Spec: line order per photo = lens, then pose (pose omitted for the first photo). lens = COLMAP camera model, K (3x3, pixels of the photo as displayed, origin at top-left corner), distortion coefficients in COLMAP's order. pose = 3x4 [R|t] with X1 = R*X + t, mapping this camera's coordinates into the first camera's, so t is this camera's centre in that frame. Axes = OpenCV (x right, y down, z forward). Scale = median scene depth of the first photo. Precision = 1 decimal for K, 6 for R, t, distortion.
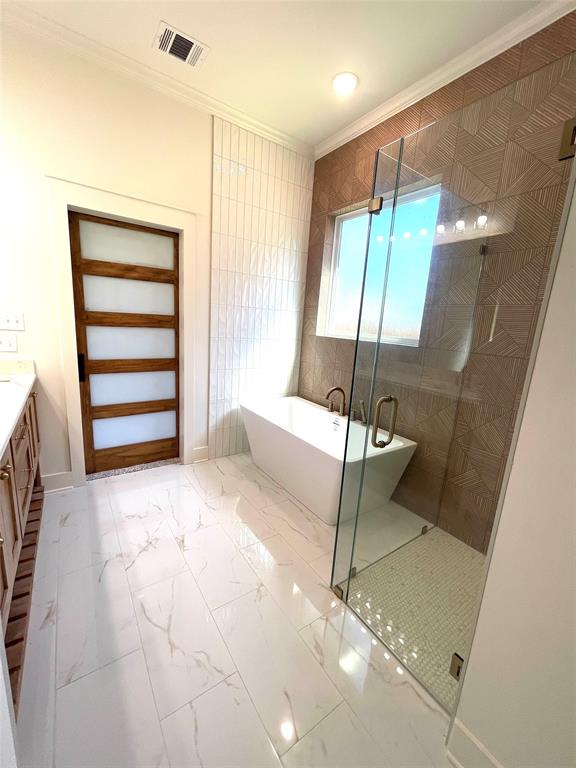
lens RADIAL K [[308.1, 0, 287.8], [0, 308.1, 383.3], [0, 0, 1]] dist [-0.000693, -0.001054]
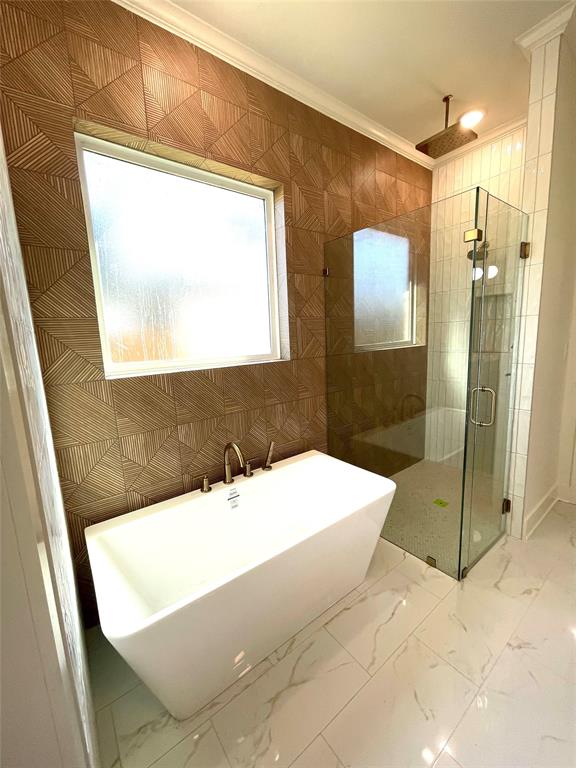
lens RADIAL K [[308.1, 0, 287.9], [0, 308.1, 384.1], [0, 0, 1]] dist [-0.000693, -0.001054]
pose [[-0.038840, -0.211870, 0.976526, -0.473543], [0.240666, 0.946512, 0.214930, -0.227252], [-0.969831, 0.243364, 0.014228, 0.898938]]
